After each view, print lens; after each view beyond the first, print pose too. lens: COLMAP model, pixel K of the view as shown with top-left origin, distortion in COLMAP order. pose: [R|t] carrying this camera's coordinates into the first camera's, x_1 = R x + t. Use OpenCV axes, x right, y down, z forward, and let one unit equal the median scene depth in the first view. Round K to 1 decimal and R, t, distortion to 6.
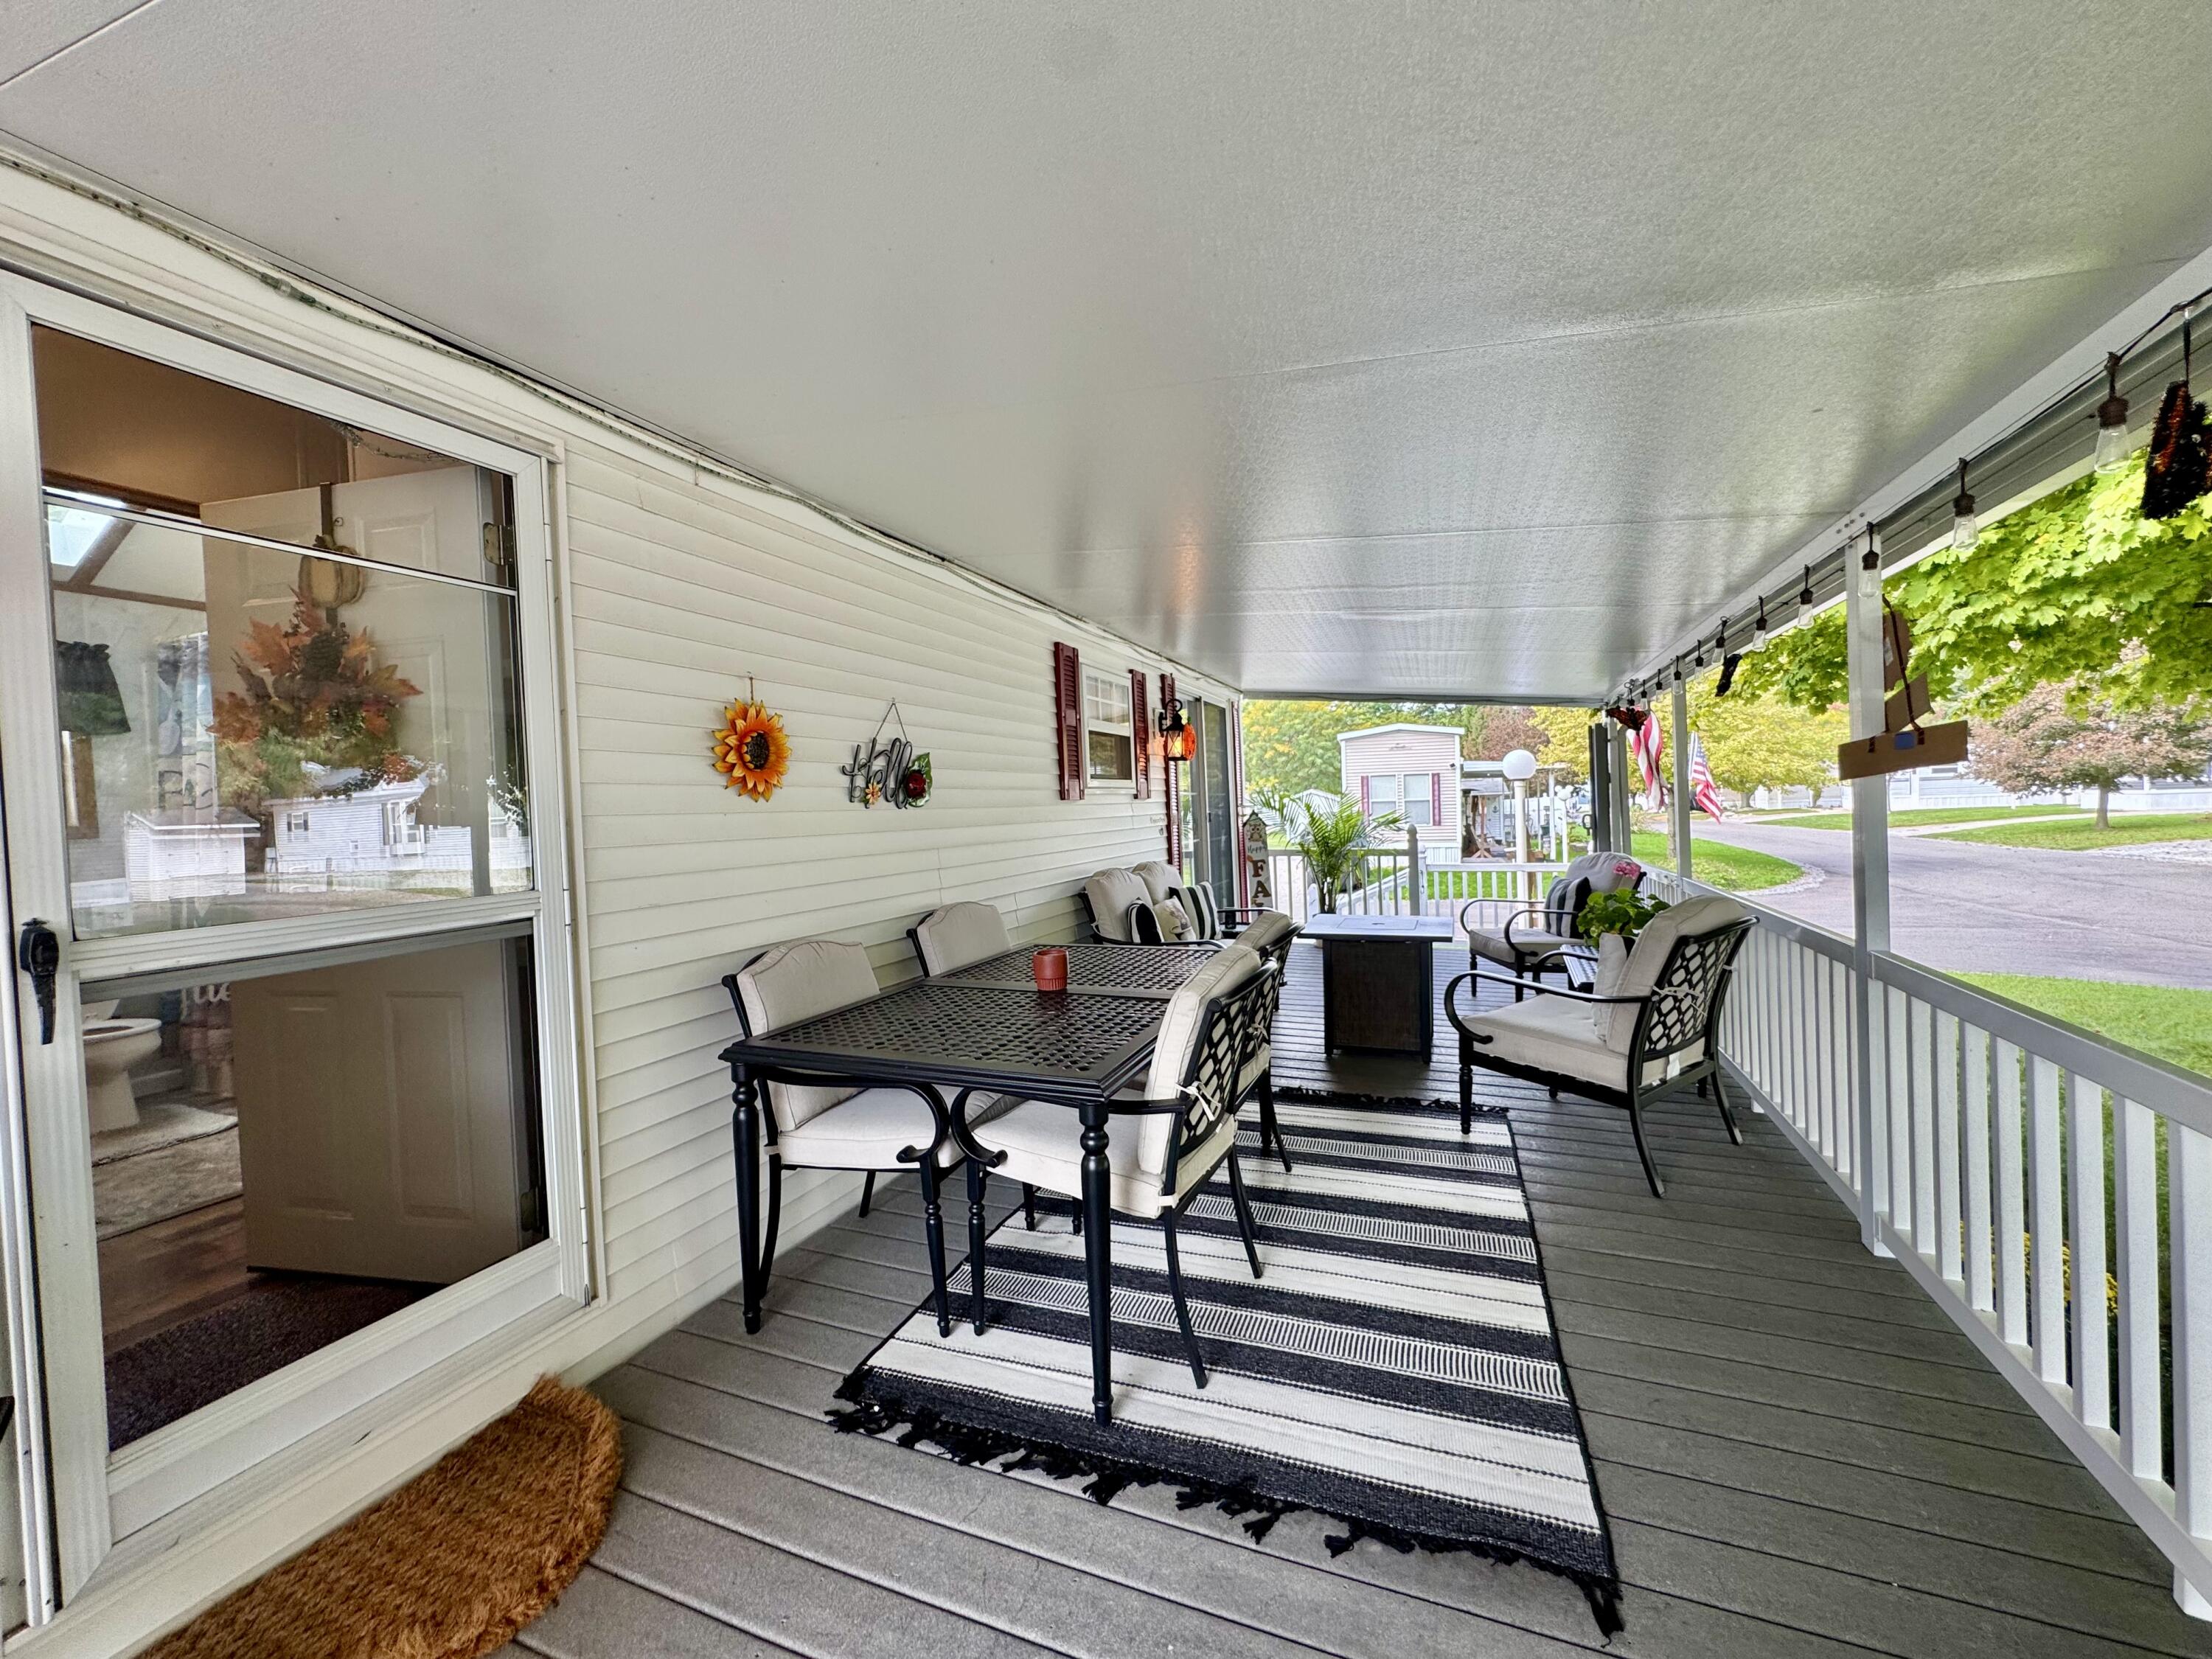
lens RADIAL K [[879.5, 0, 1102.0], [0, 879.5, 825.0], [0, 0, 1]] dist [-0.002949, -0.000134]
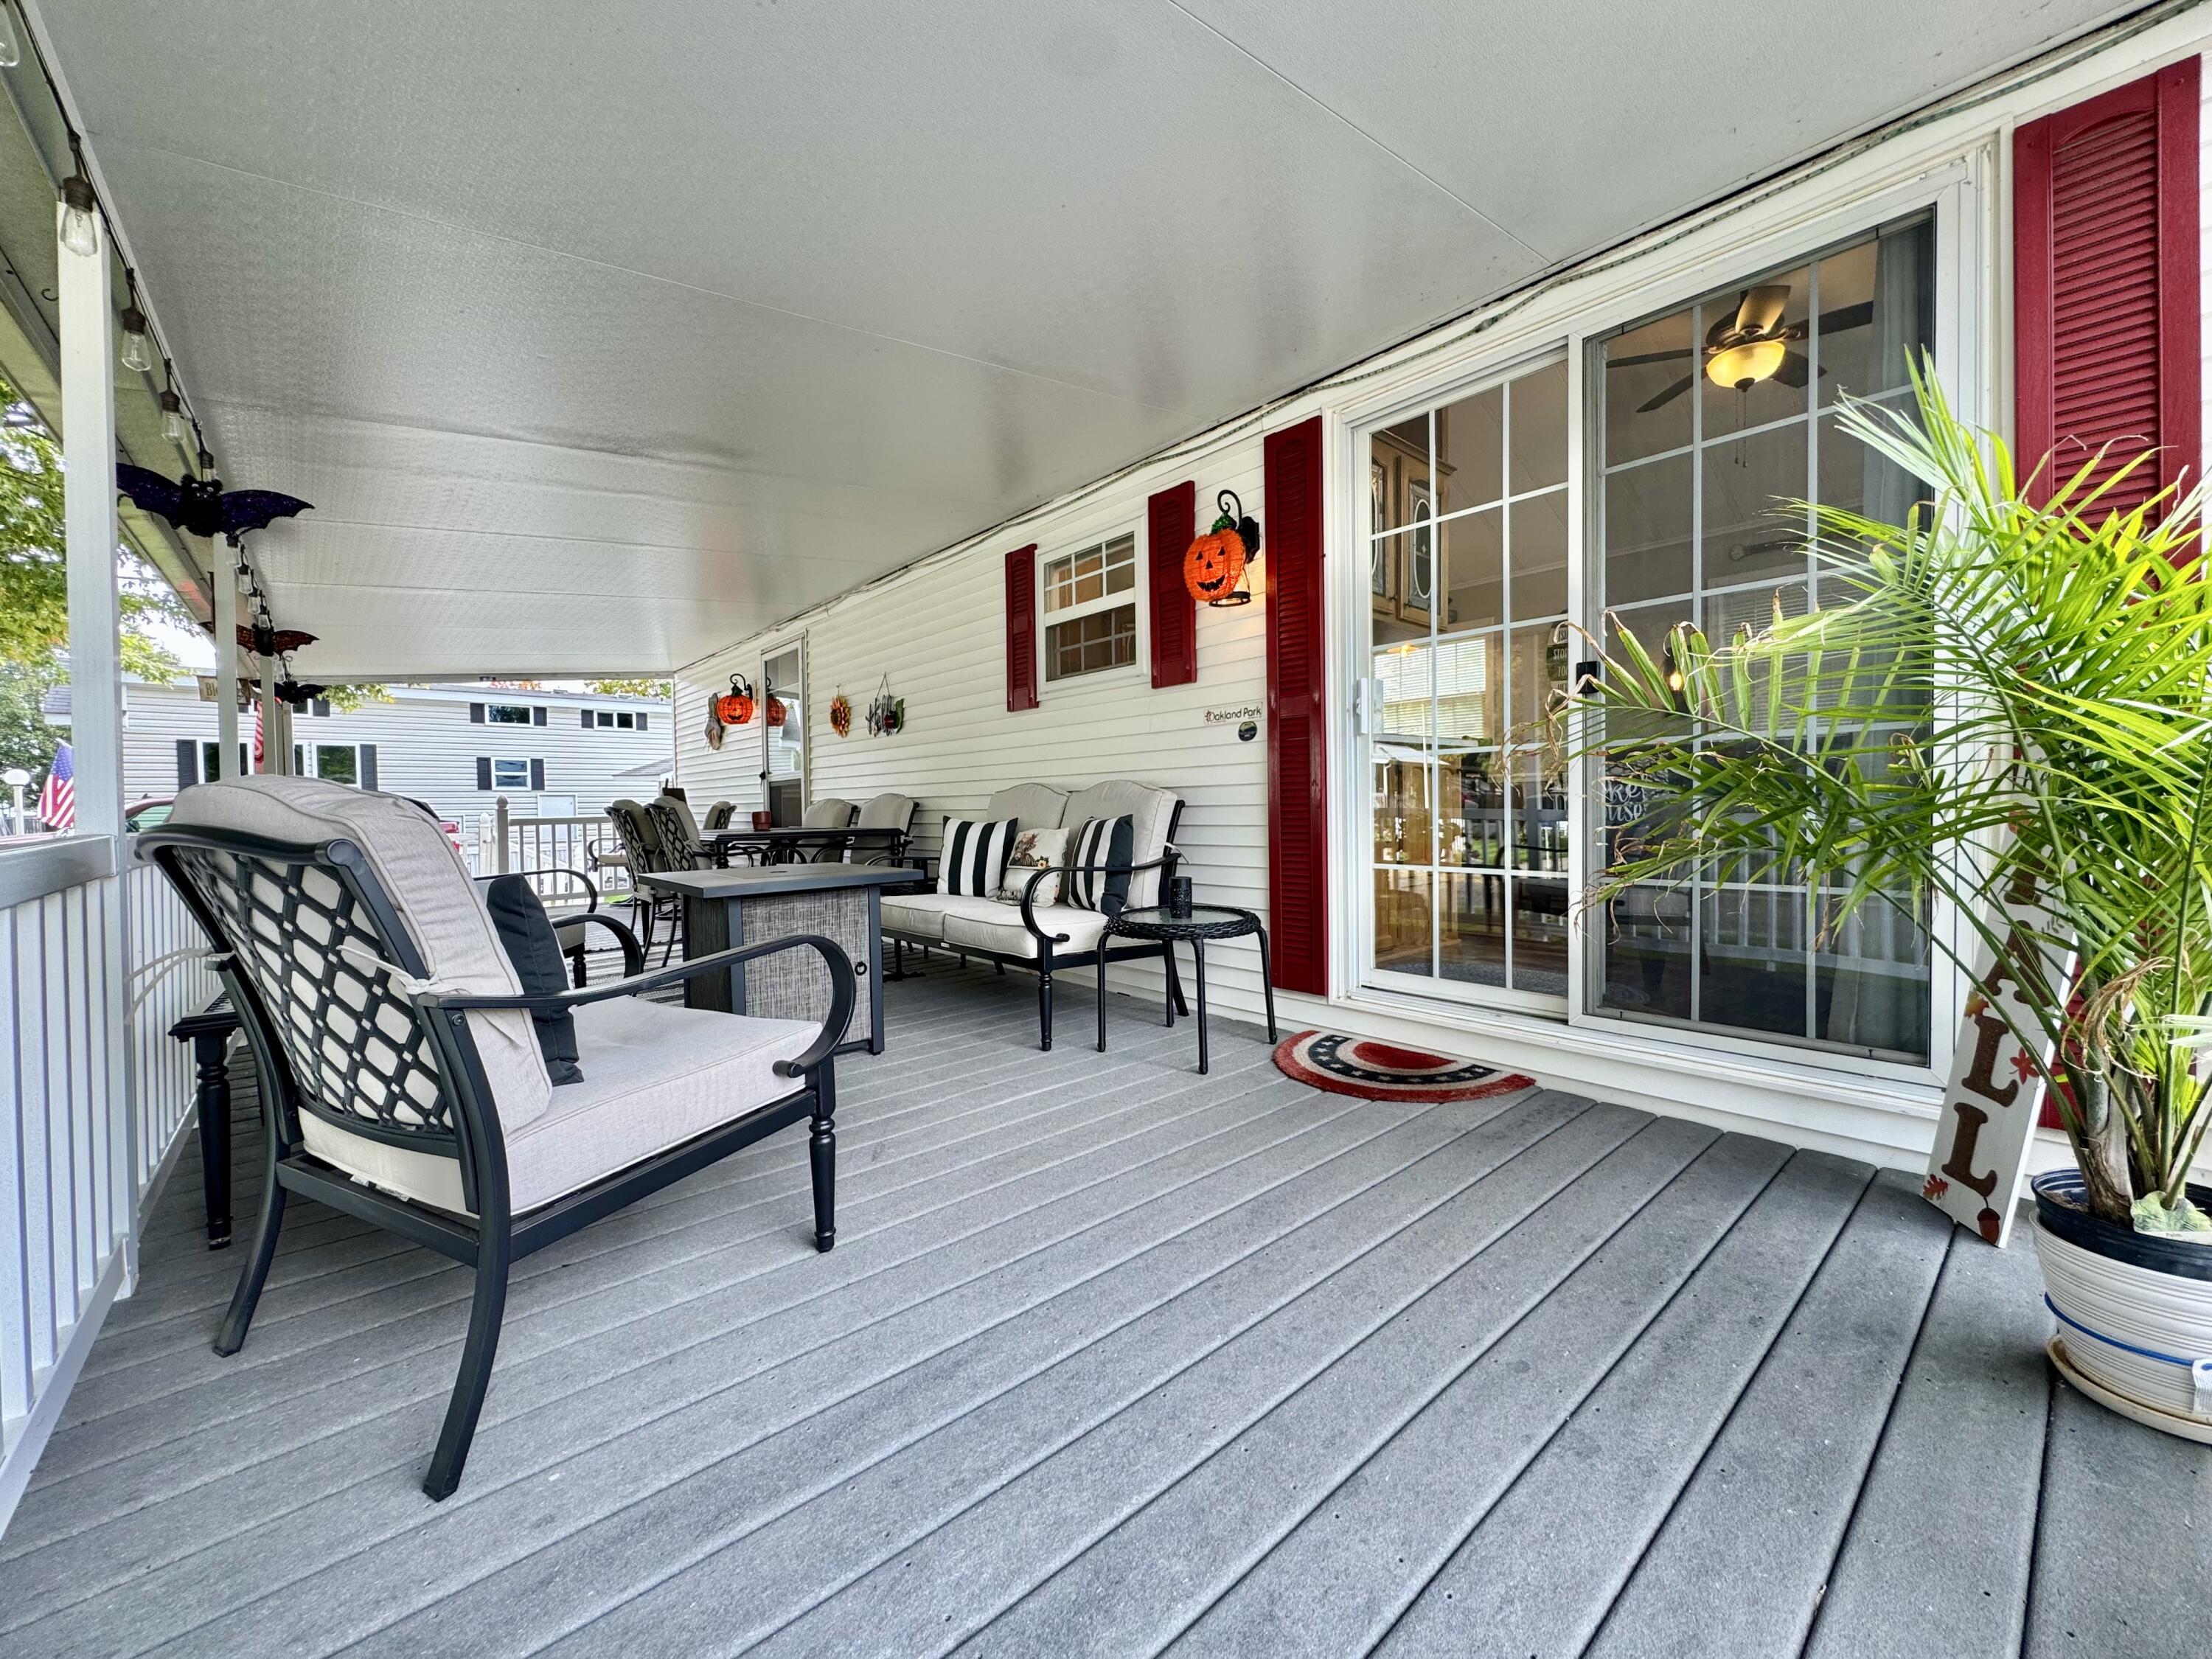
lens RADIAL K [[882.1, 0, 1104.0], [0, 882.1, 825.8], [0, 0, 1]] dist [-0.003851, 0.000328]
pose [[-0.441718, 0.063090, -0.894933, 1.099508], [0.016671, 0.997929, 0.062123, 0.055703], [0.896999, 0.012522, -0.441856, 2.056423]]
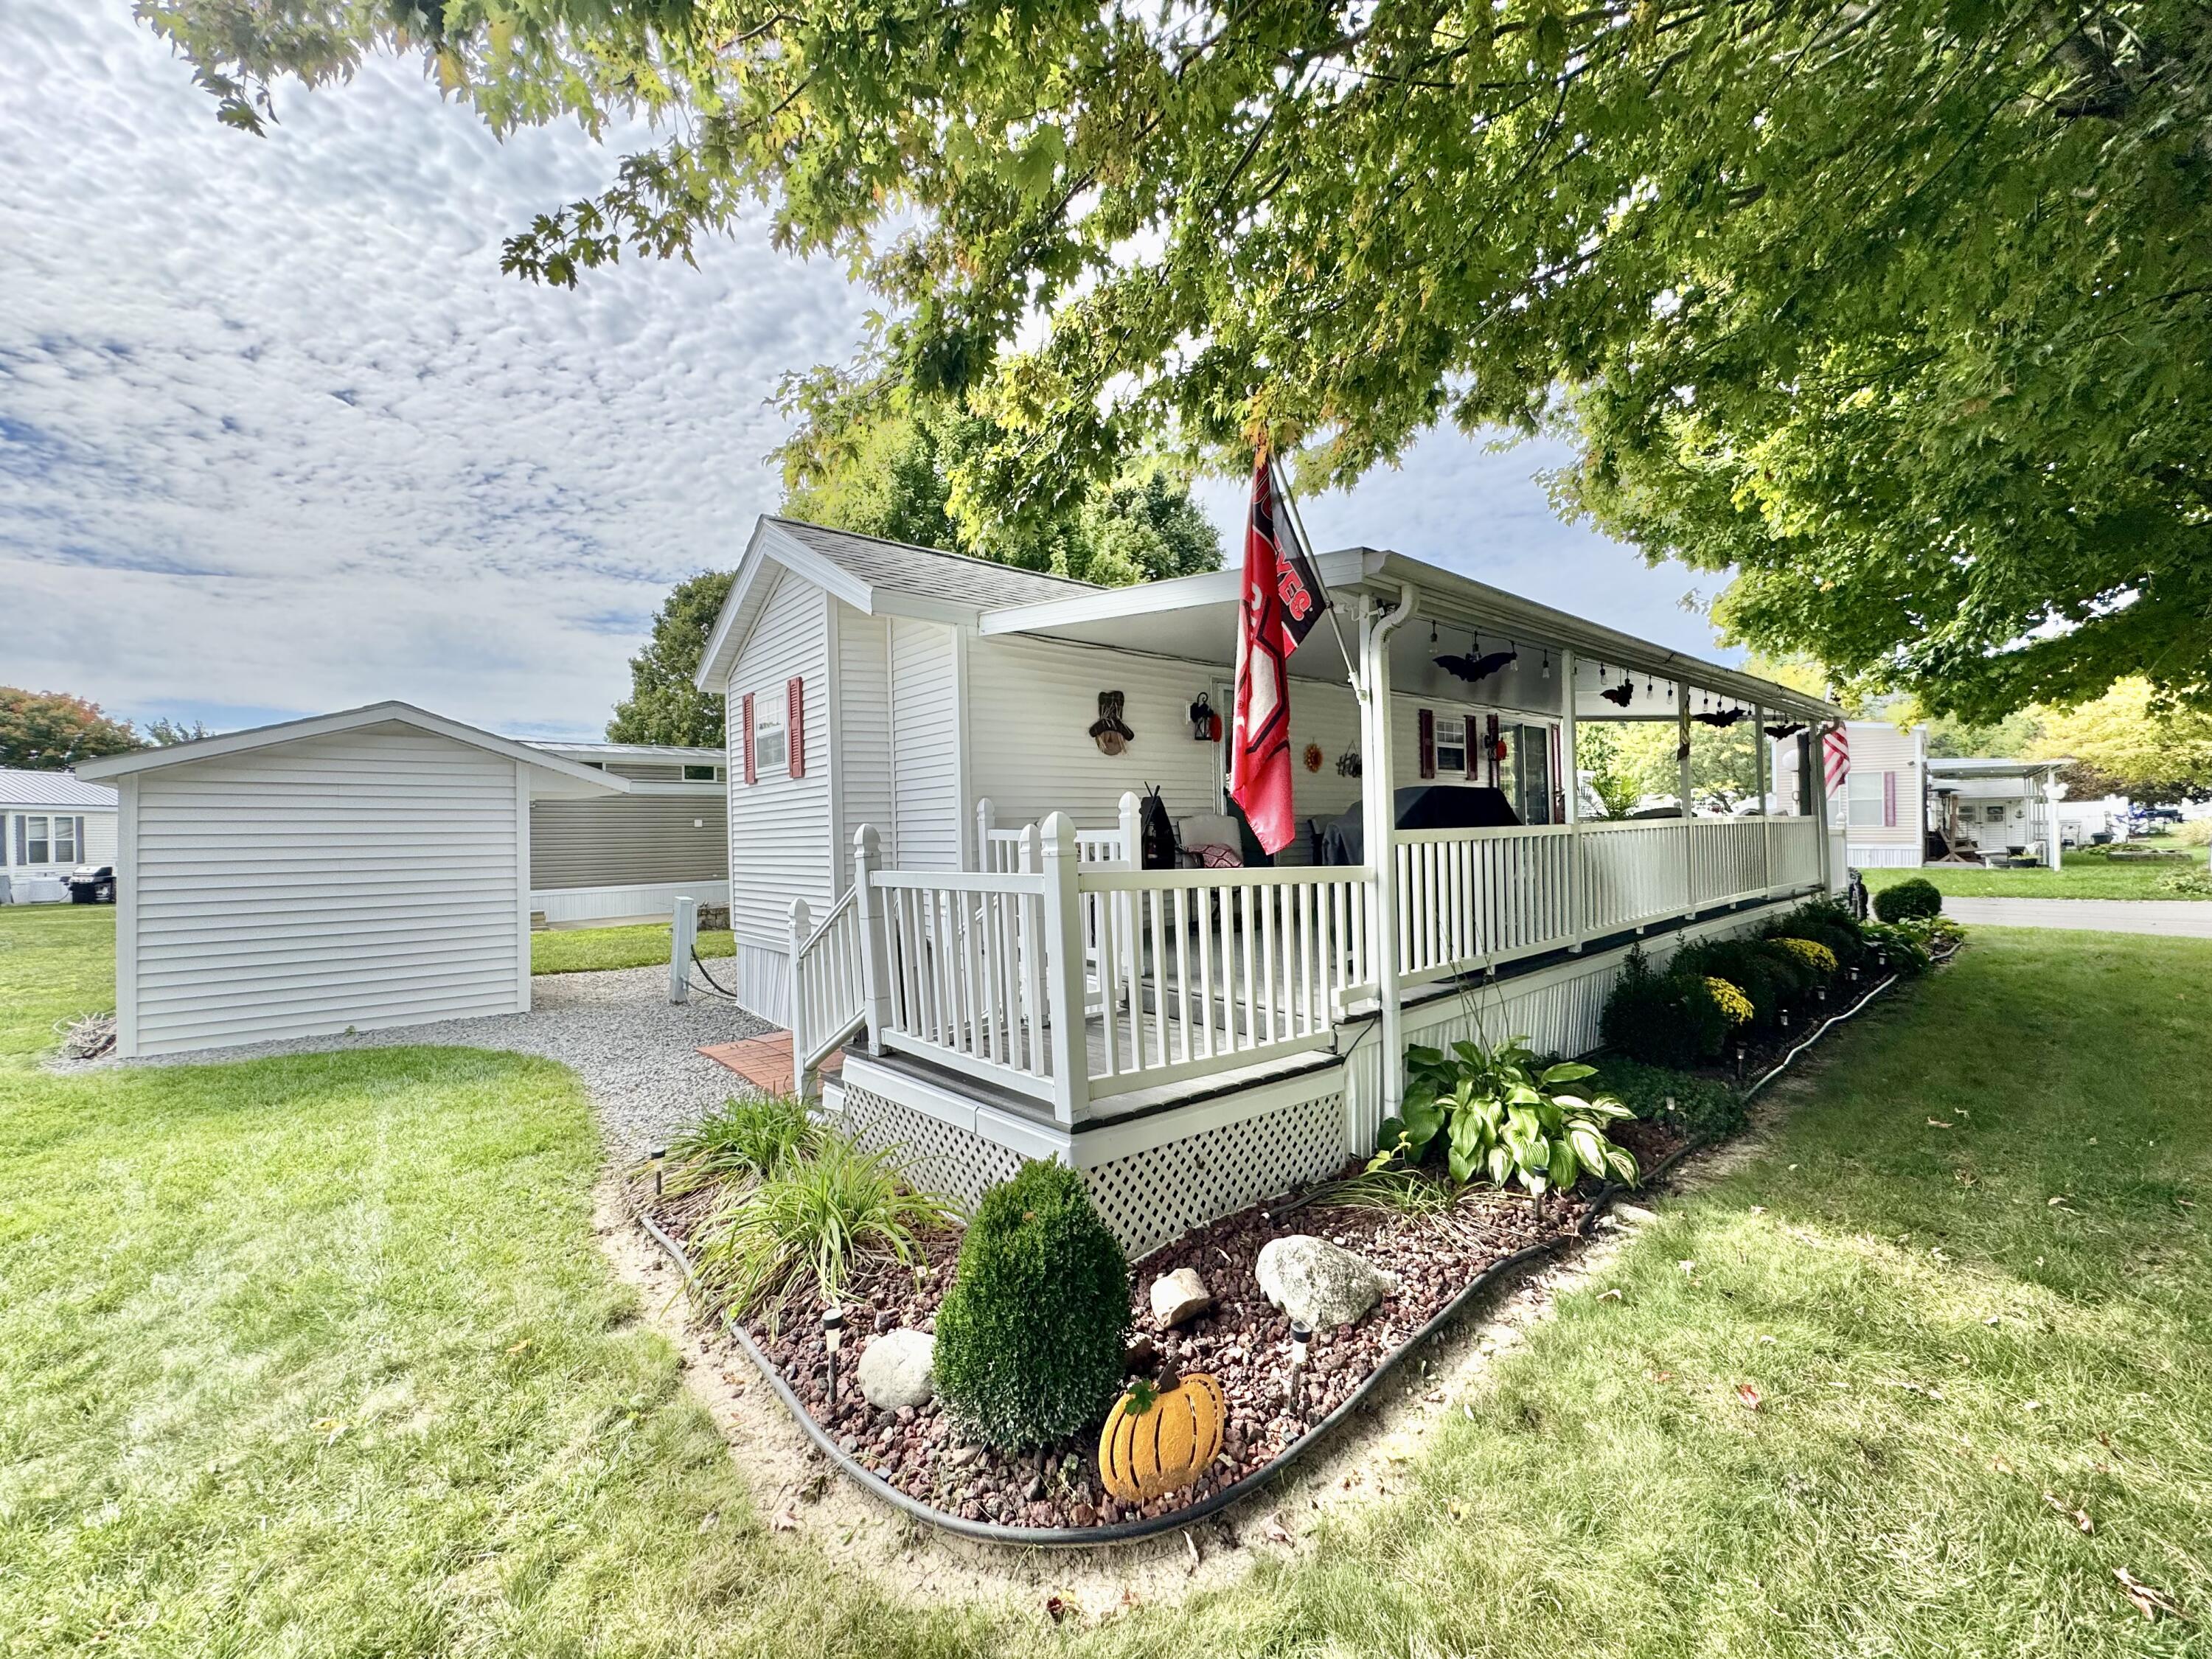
lens RADIAL K [[882.1, 0, 1104.0], [0, 882.1, 825.8], [0, 0, 1]] dist [-0.003851, 0.000328]
pose [[0.893877, 0.018353, -0.447937, 0.324575], [-0.021571, 0.999765, -0.002083, 0.157591], [0.447794, 0.011525, 0.894063, -1.882720]]
